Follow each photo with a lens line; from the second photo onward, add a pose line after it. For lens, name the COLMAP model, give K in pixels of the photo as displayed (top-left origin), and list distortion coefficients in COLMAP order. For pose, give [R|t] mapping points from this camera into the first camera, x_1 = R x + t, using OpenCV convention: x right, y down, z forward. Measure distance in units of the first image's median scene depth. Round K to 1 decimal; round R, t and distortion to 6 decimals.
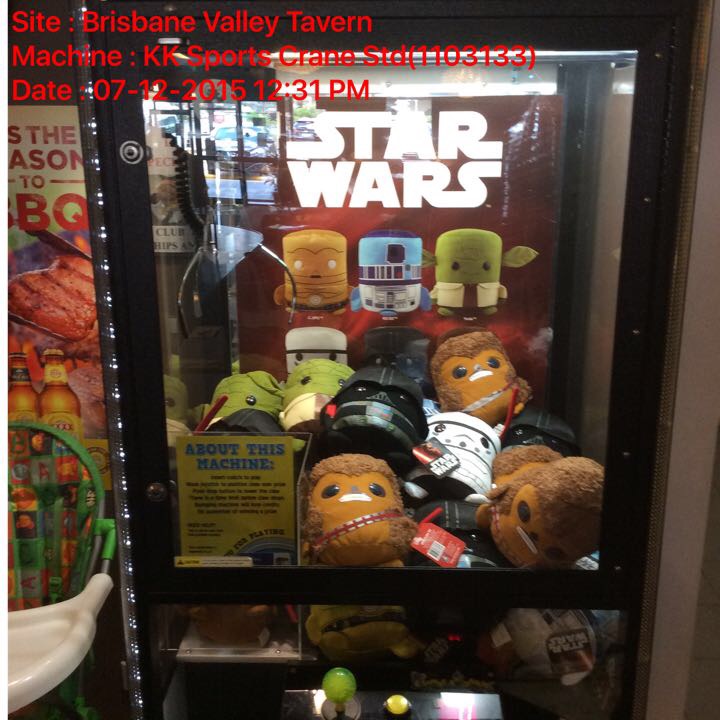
lens RADIAL K [[833.7, 0, 345.6], [0, 833.7, 348.3], [0, 0, 1]] dist [0.058554, 0.000000]
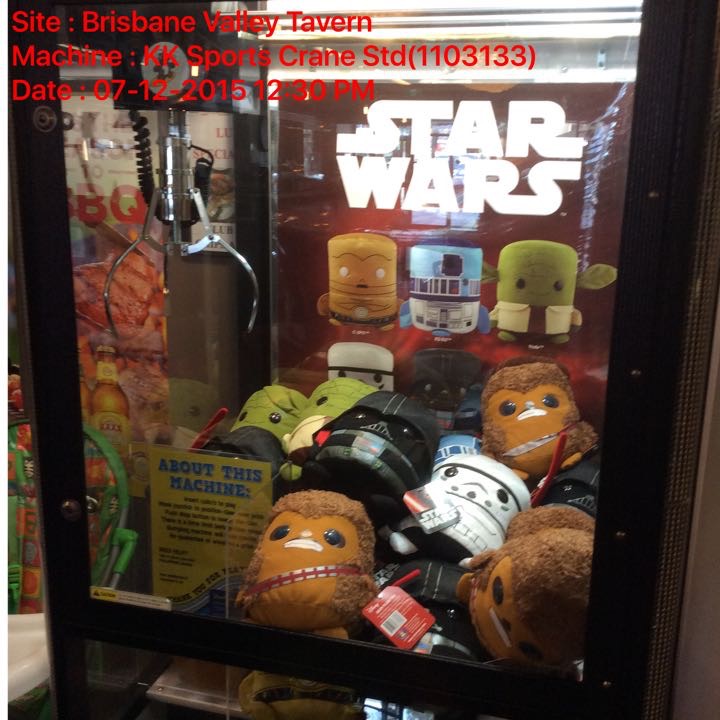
lens RADIAL K [[833.7, 0, 364.5], [0, 833.7, 351.7], [0, 0, 1]] dist [0.058554, 0.000000]
pose [[0.971249, 0.078751, -0.224663, 0.179492], [-0.083899, 0.996384, -0.013442, -0.004867], [0.222792, 0.031904, 0.974344, 0.143438]]
